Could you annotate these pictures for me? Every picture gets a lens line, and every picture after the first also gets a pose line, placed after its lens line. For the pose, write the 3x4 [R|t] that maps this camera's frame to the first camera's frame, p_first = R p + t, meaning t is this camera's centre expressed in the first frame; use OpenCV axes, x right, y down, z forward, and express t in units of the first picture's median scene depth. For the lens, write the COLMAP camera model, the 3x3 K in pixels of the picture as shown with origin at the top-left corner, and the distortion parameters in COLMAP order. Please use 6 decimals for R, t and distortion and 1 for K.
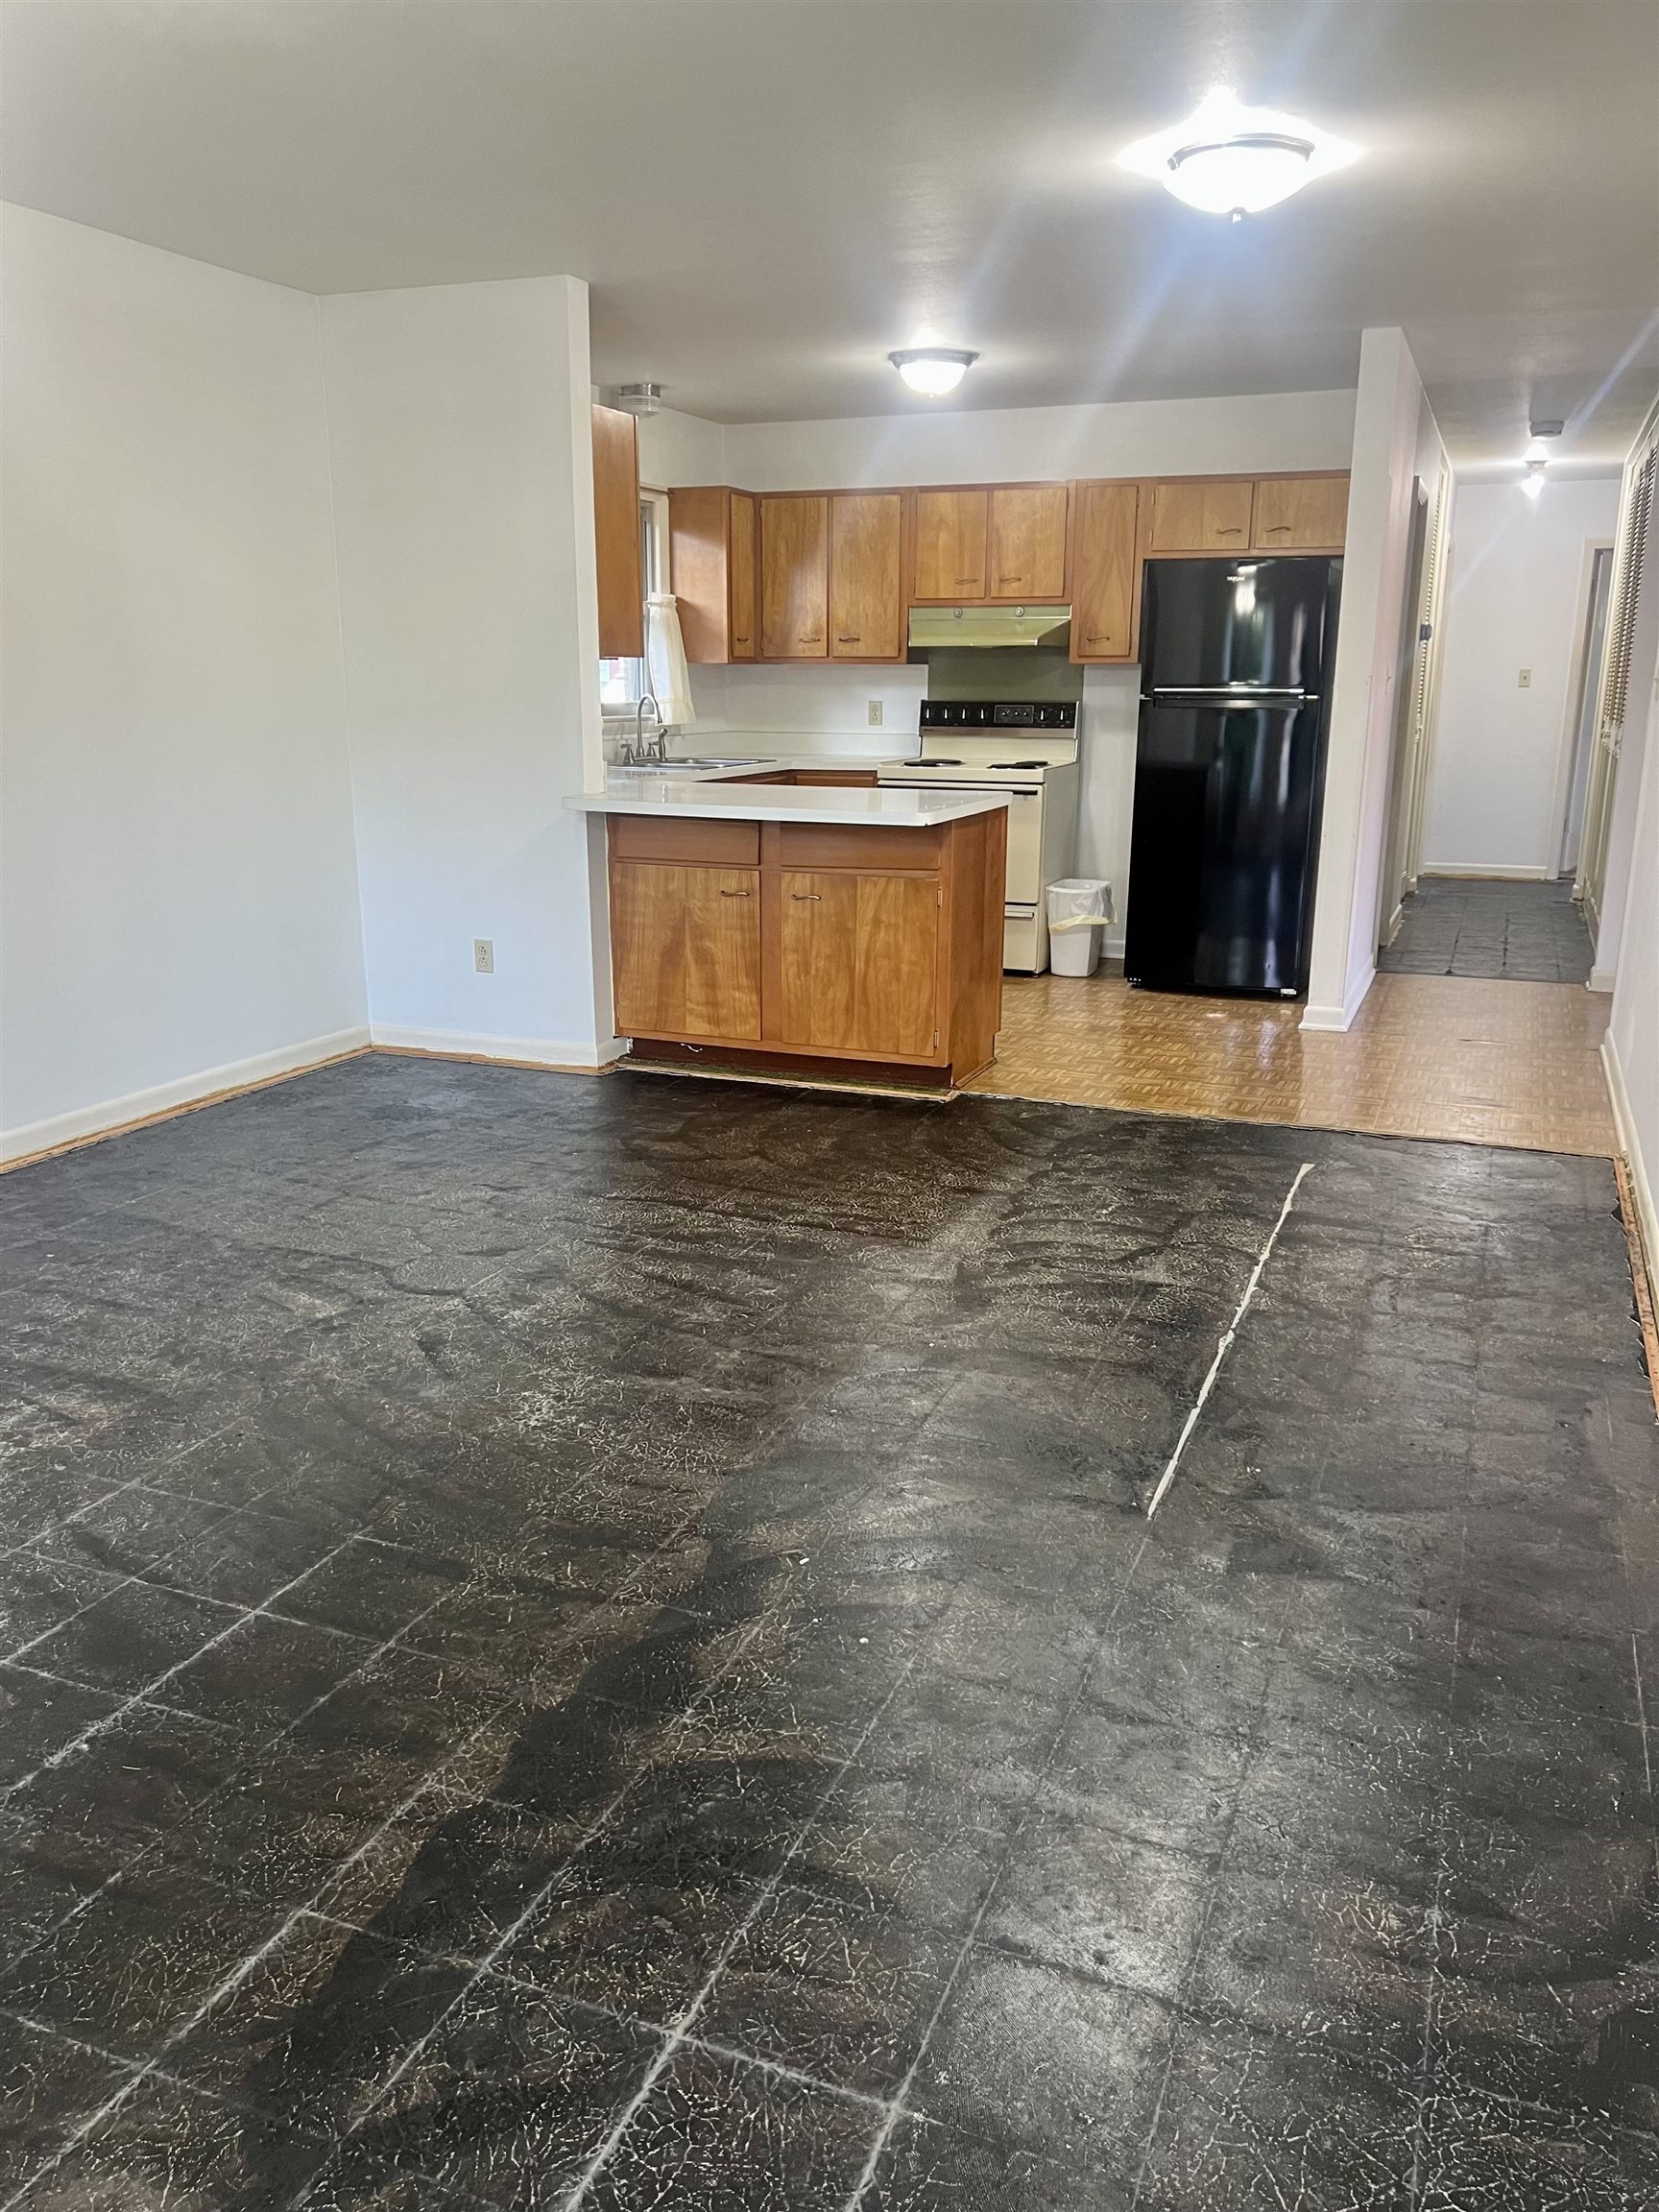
lens RADIAL K [[1665.4, 0, 827.3], [0, 1665.4, 1079.3], [0, 0, 1]] dist [0.028968, -0.005341]
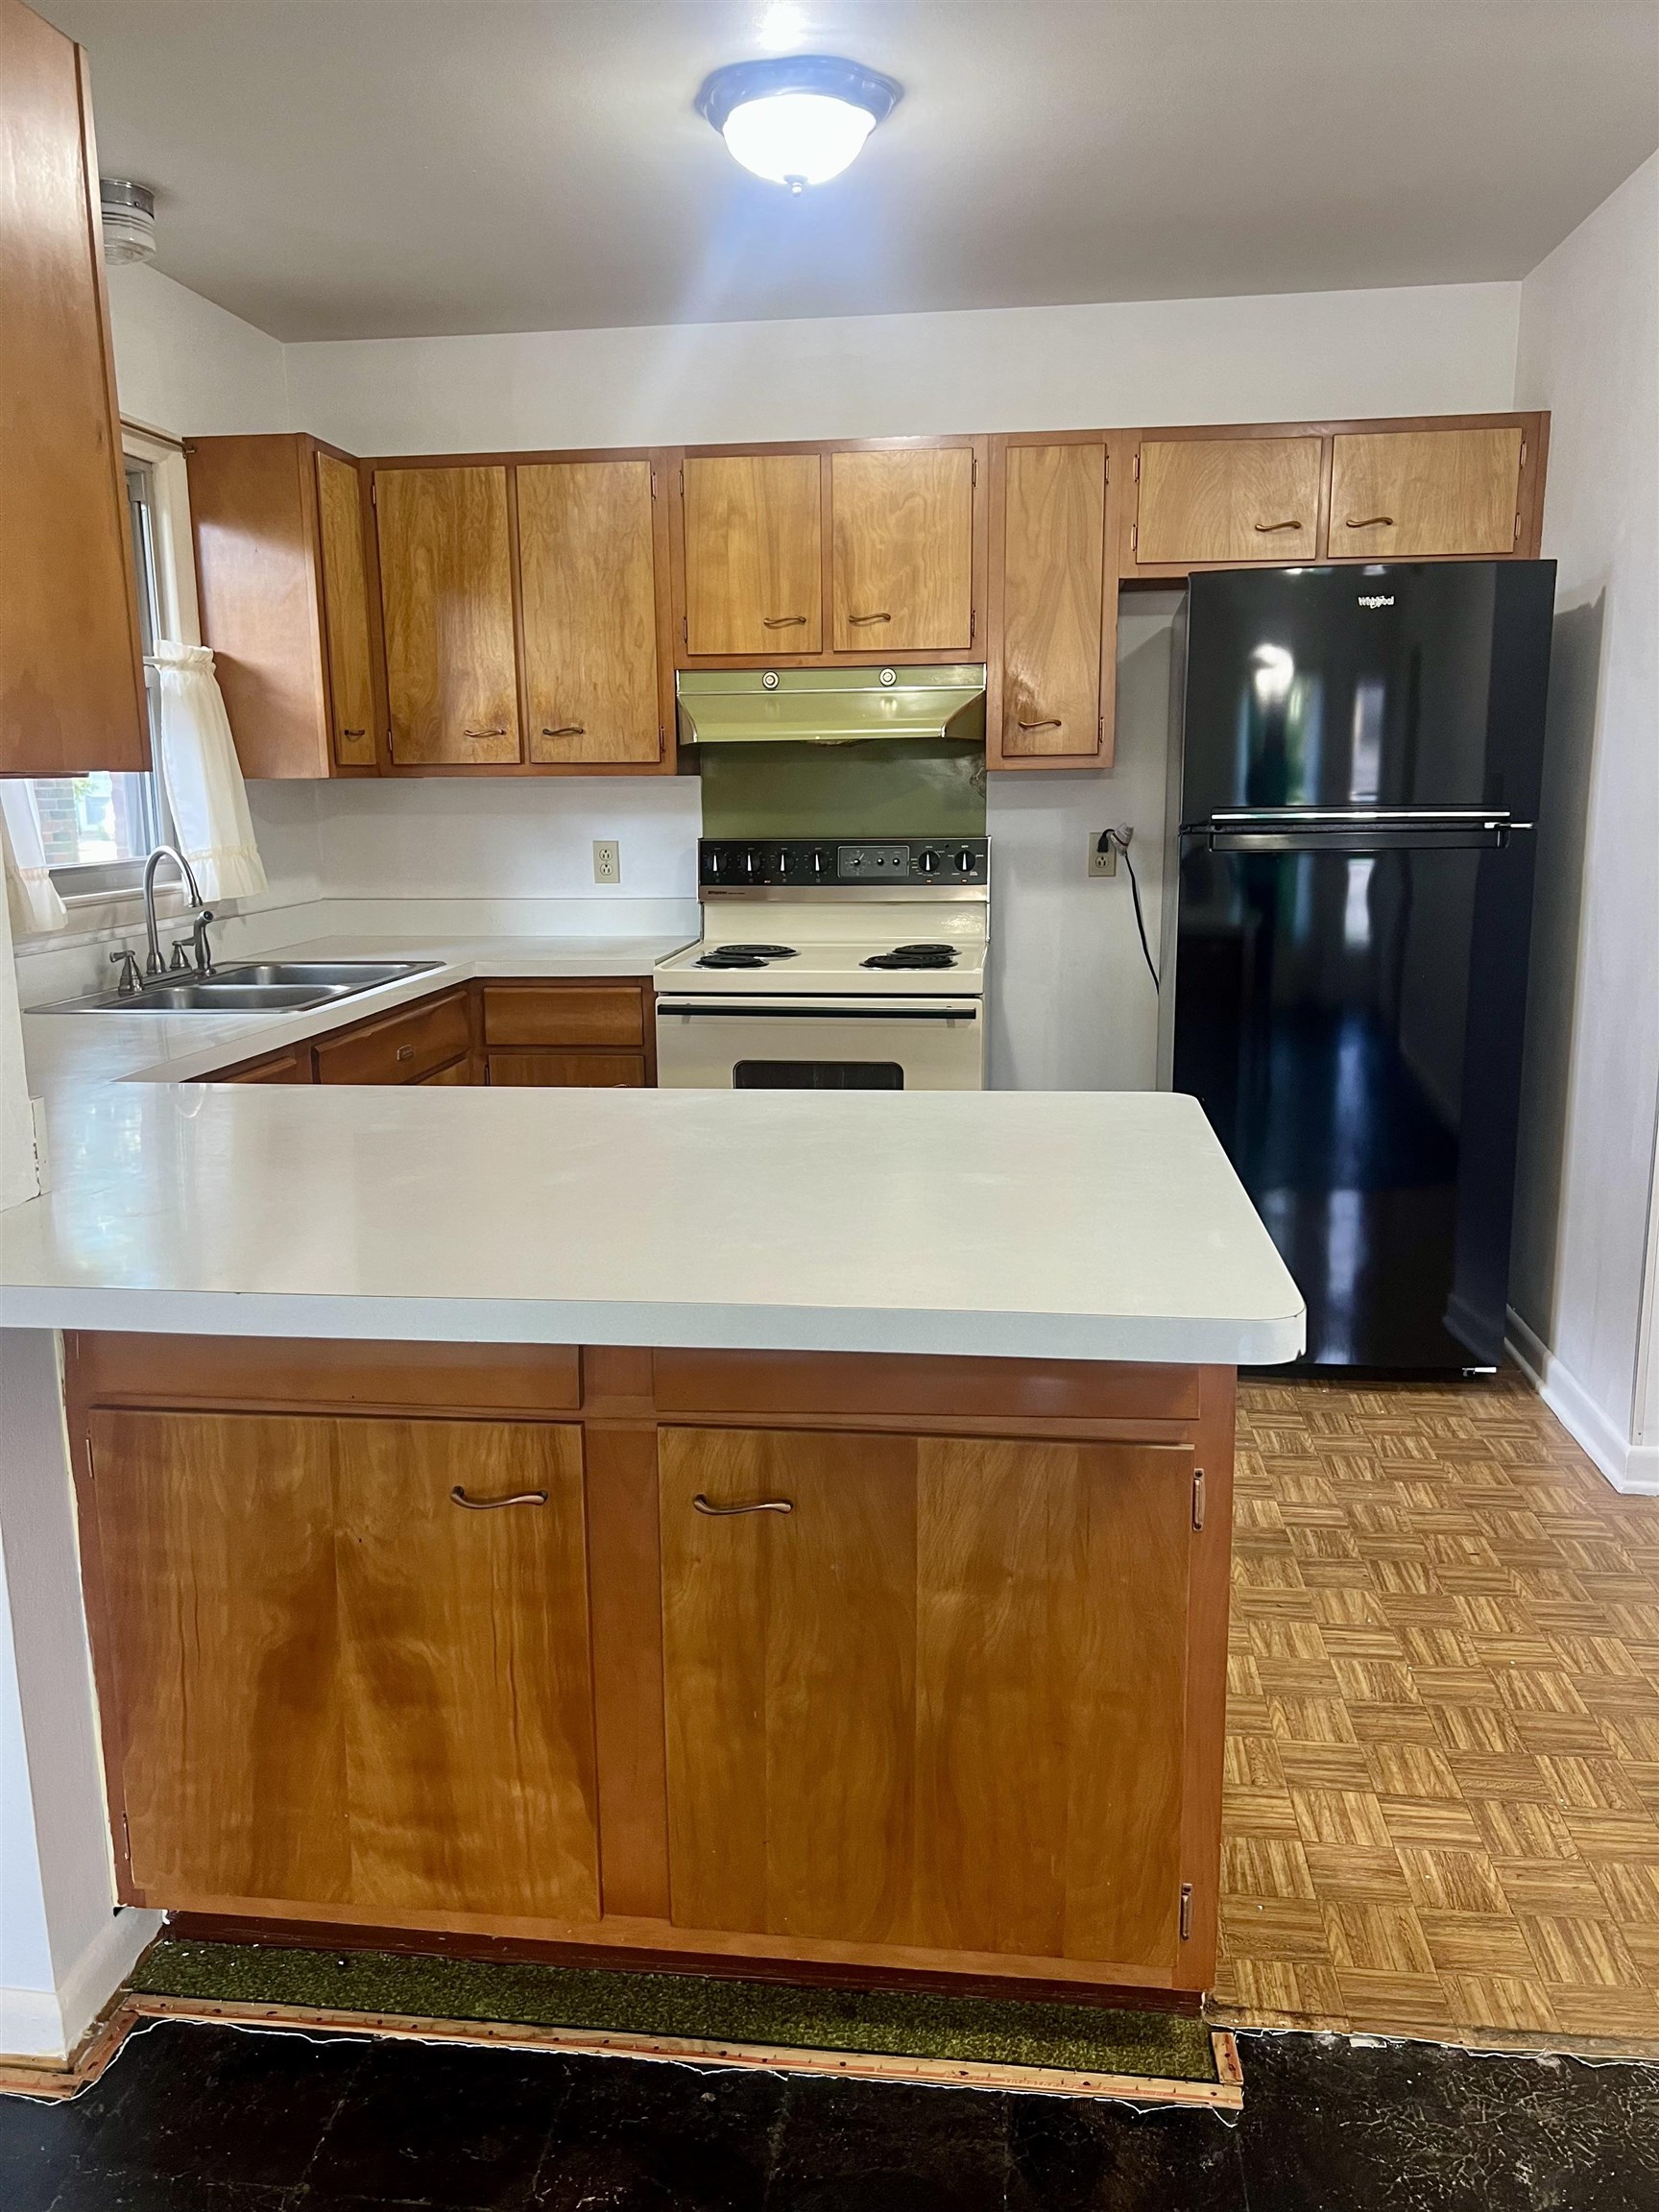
lens RADIAL K [[1665.4, 0, 827.3], [0, 1665.4, 1079.3], [0, 0, 1]] dist [0.028968, -0.005341]
pose [[0.963754, -0.063238, 0.259190, -0.052780], [0.079662, 0.995393, -0.053352, -0.121692], [-0.254622, 0.072066, 0.964352, 0.488964]]
